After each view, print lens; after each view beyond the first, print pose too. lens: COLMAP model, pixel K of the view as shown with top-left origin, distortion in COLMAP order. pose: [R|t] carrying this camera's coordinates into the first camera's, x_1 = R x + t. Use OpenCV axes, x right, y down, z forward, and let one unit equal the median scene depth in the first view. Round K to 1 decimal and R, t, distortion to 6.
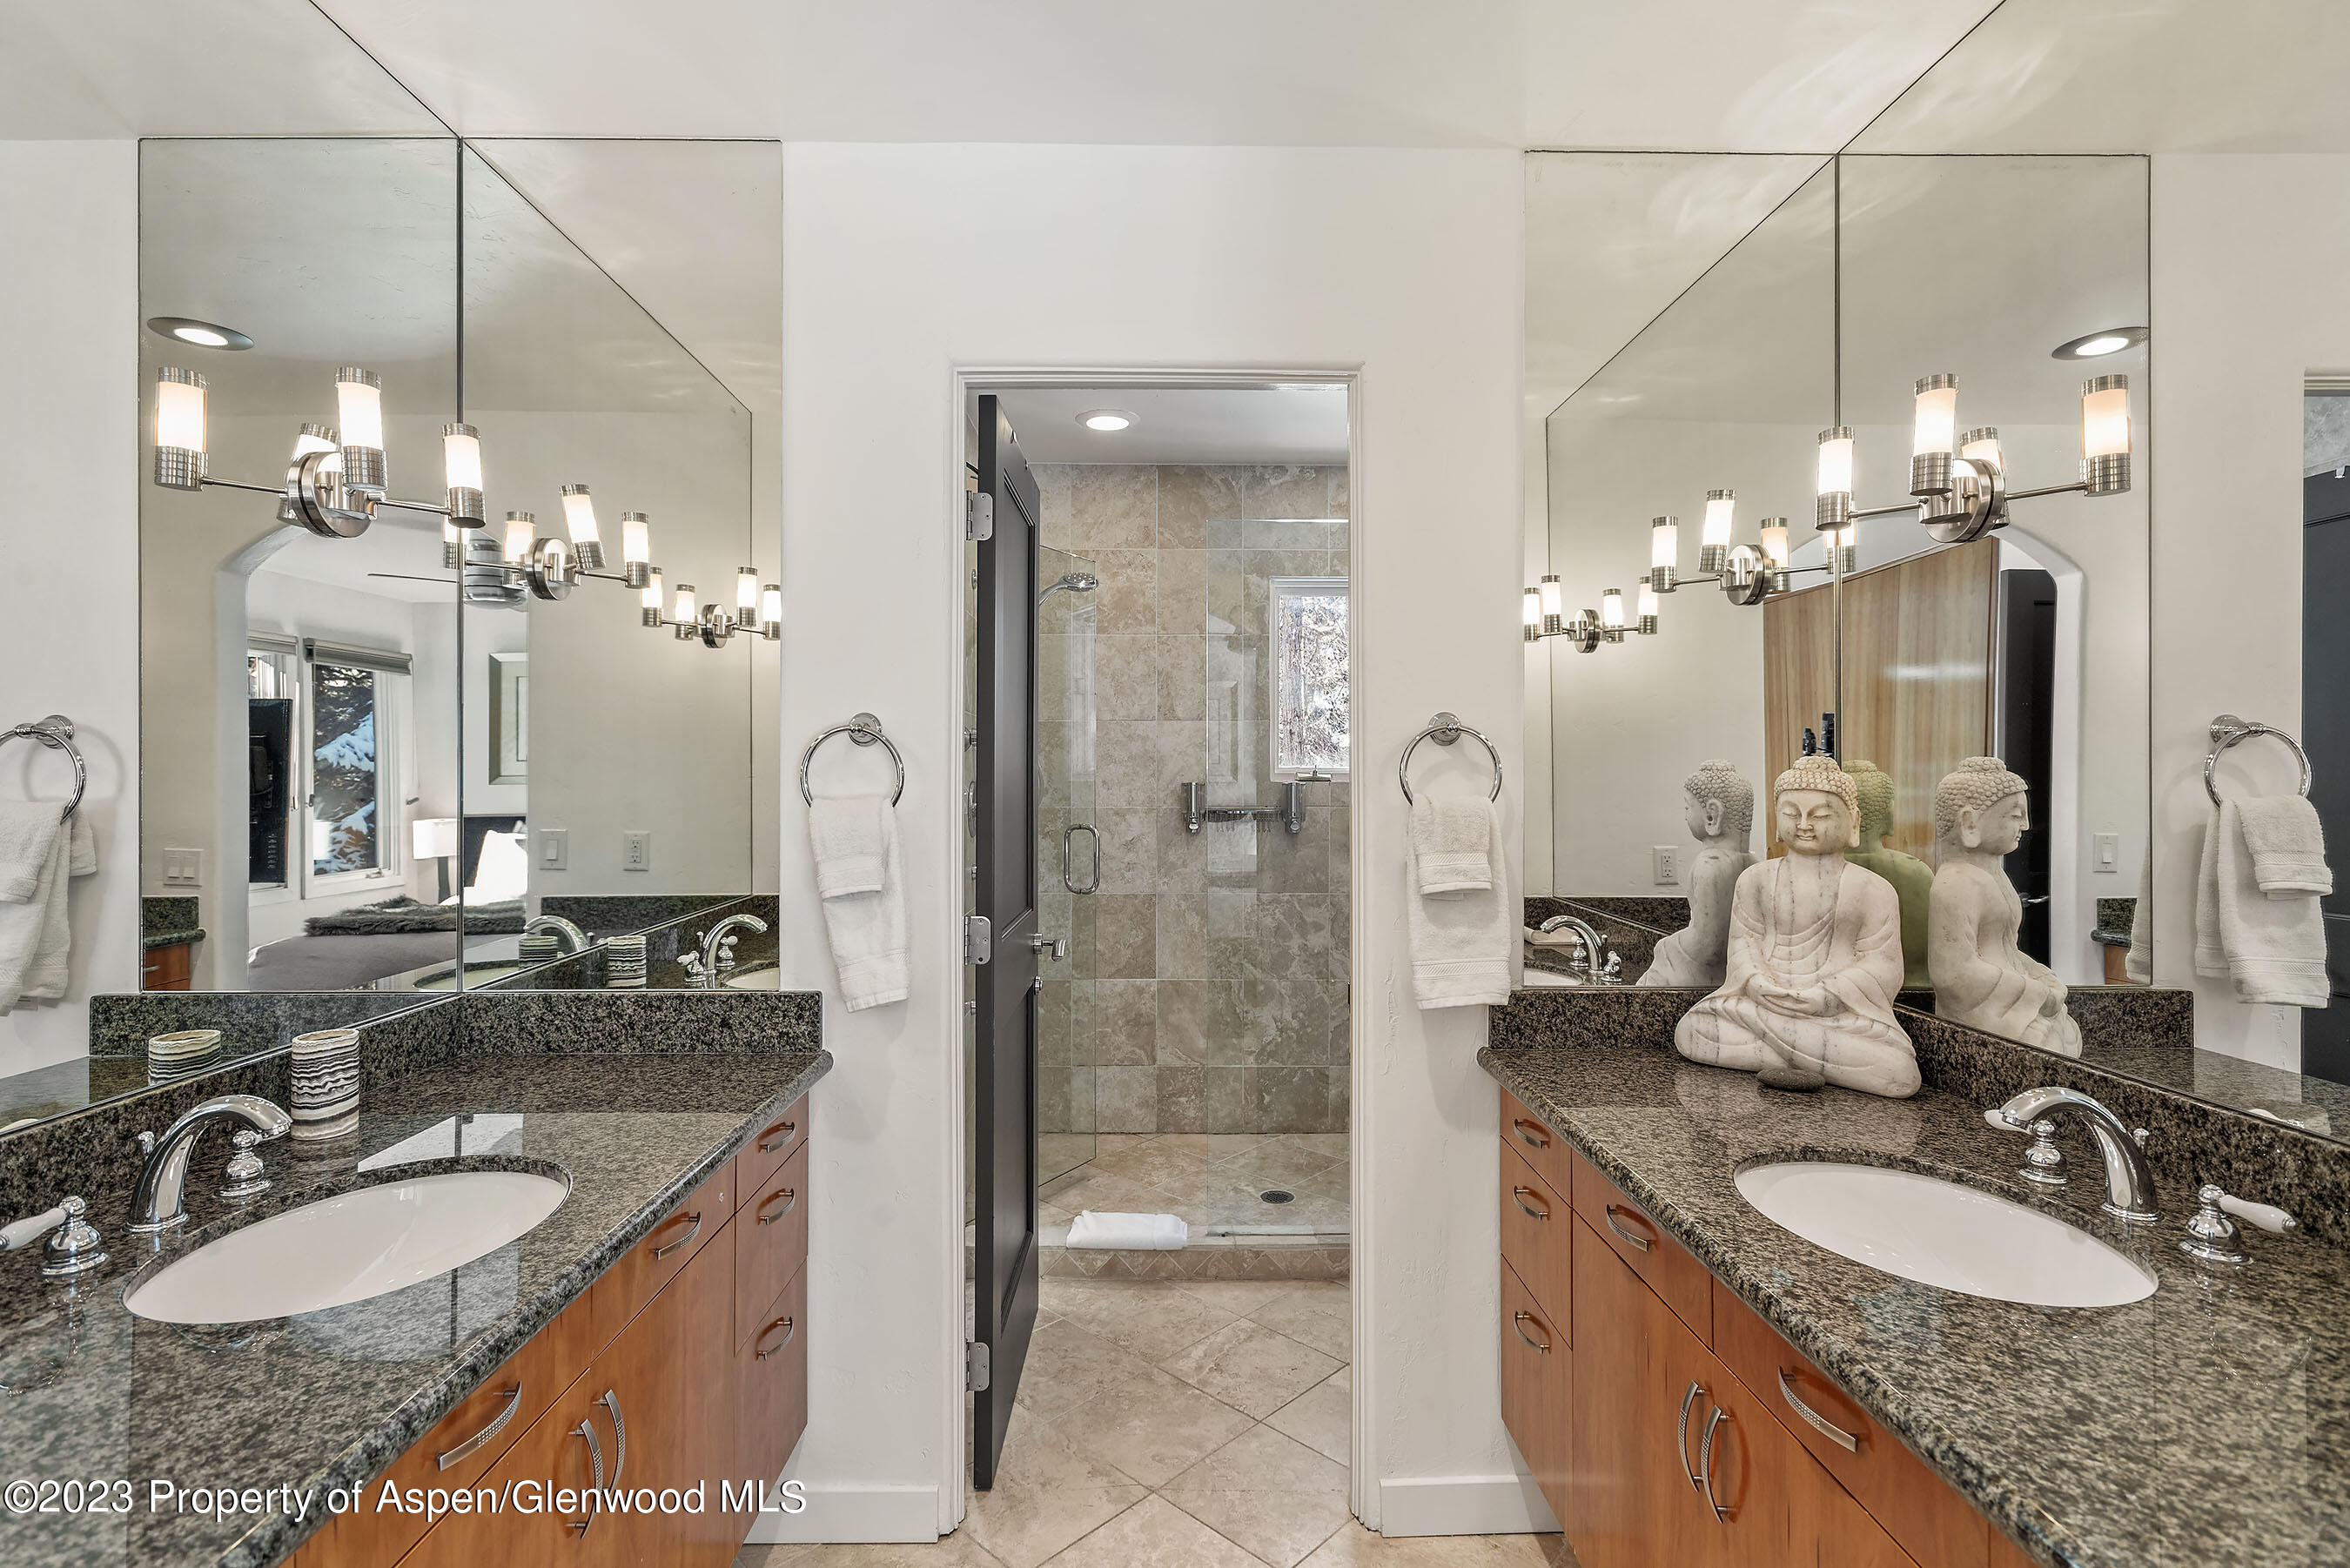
lens RADIAL K [[1152.0, 0, 1175.0], [0, 1152.0, 774.7], [0, 0, 1]] dist [0.003076, 0.000561]
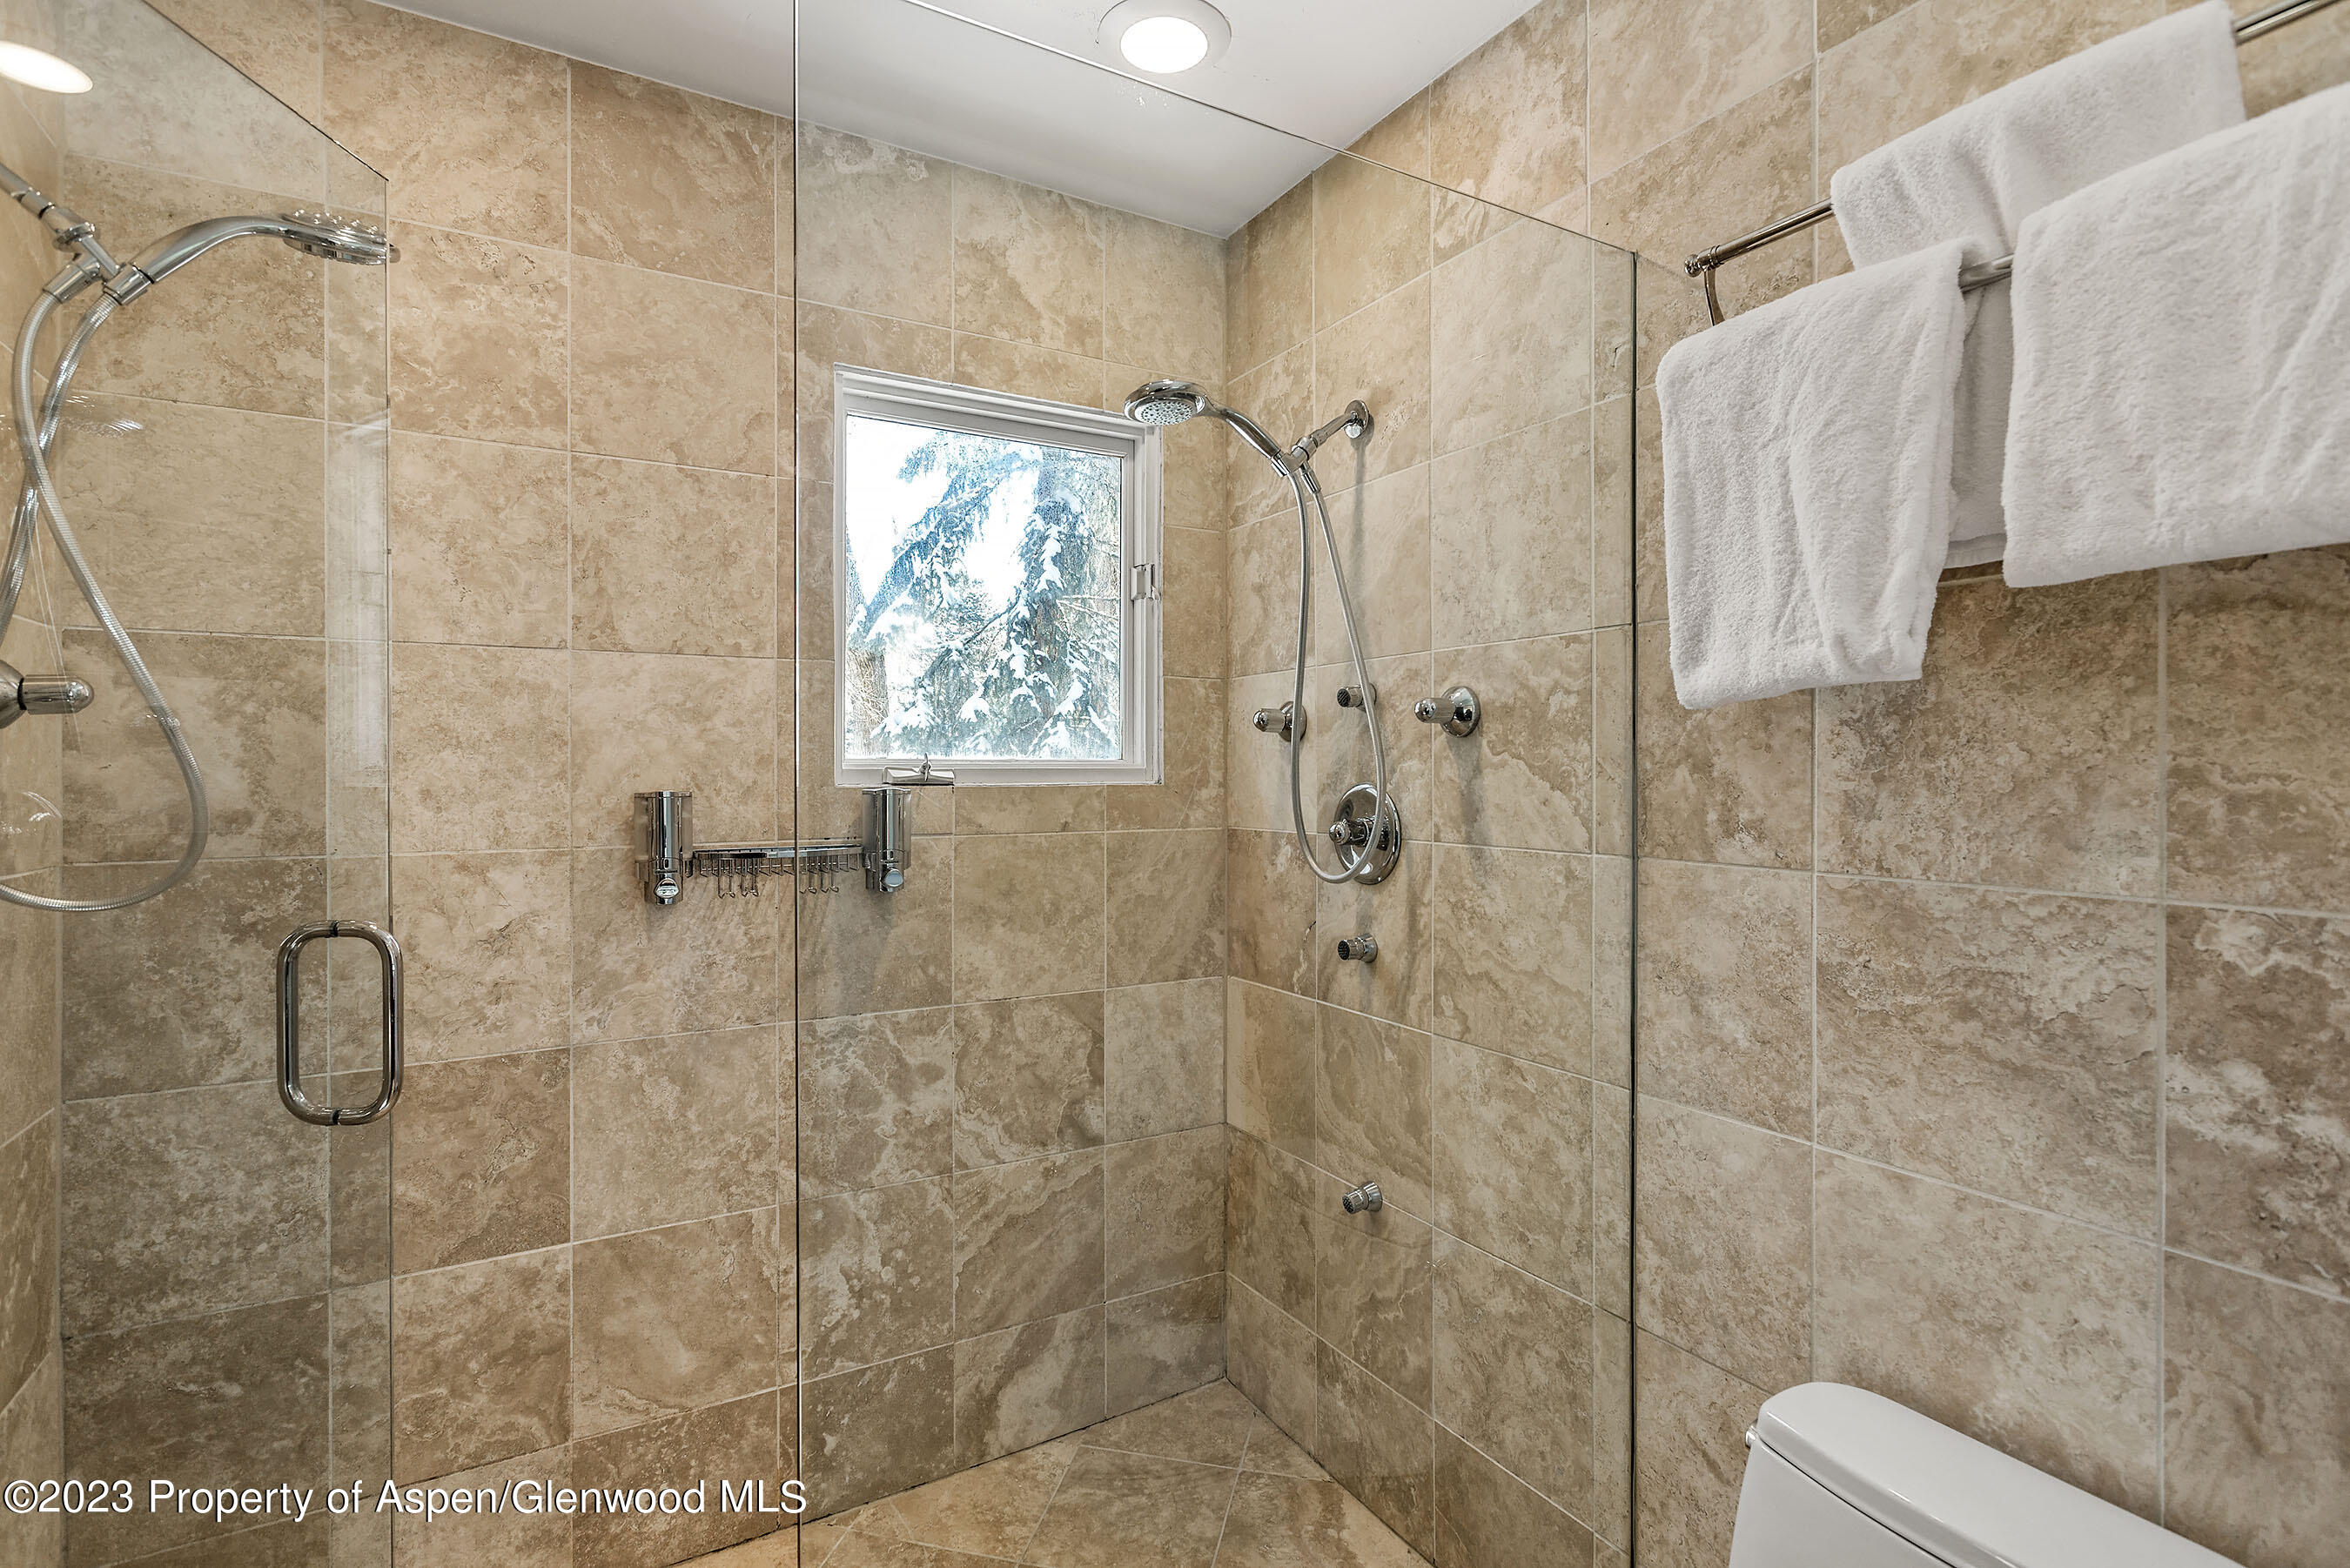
lens RADIAL K [[1152.0, 0, 1185.2], [0, 1152.0, 772.3], [0, 0, 1]] dist [0.003076, 0.000561]
pose [[0.874761, -0.003398, 0.484542, -0.023855], [0.007184, 0.999956, -0.005959, 0.003559], [-0.484501, 0.008693, 0.874748, 0.505136]]
